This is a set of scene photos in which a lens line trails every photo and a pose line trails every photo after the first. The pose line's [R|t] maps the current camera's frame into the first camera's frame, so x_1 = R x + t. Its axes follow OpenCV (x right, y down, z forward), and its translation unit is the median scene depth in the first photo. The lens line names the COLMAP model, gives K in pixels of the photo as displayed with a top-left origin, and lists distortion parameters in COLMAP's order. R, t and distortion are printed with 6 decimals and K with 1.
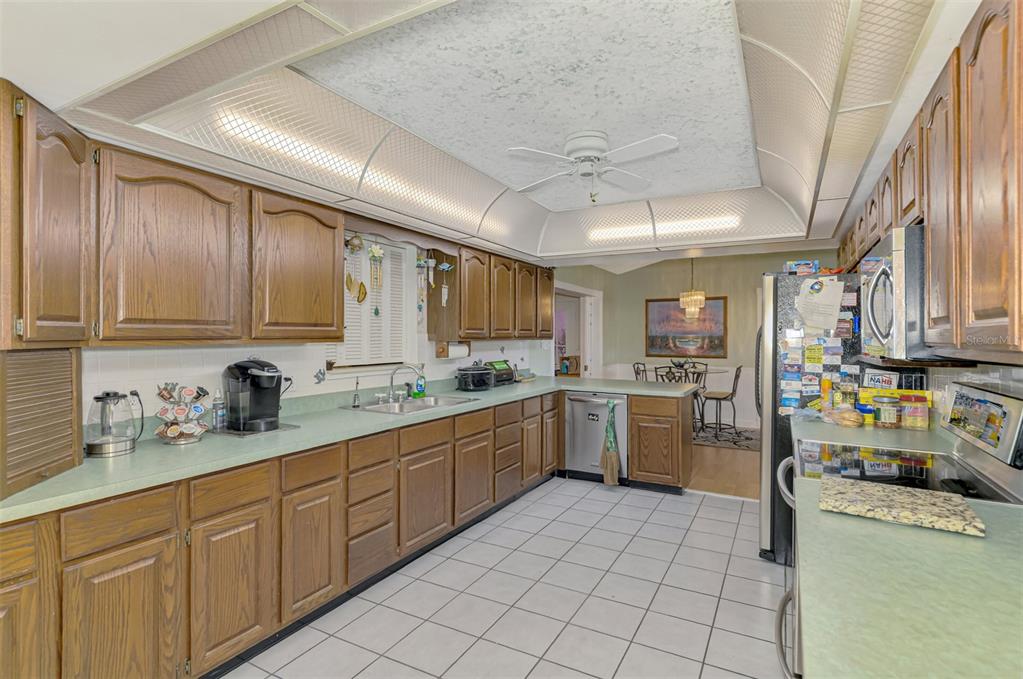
lens RADIAL K [[504.0, 0, 516.2], [0, 504.0, 340.3], [0, 0, 1]] dist [-0.002078, -0.000210]
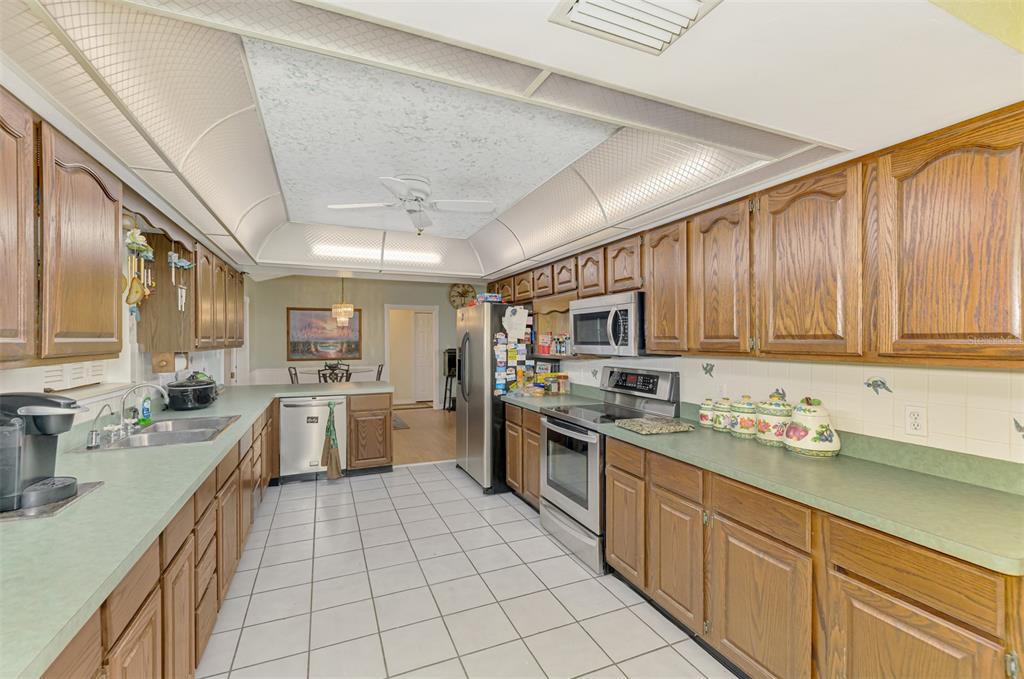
lens RADIAL K [[430.3, 0, 512.0], [0, 430.3, 339.5], [0, 0, 1]] dist [-0.001286, -0.000014]
pose [[0.617830, -0.004796, 0.786297, -0.316462], [0.011039, 0.999936, -0.002575, -0.010586], [-0.786234, 0.010271, 0.617843, 0.111879]]
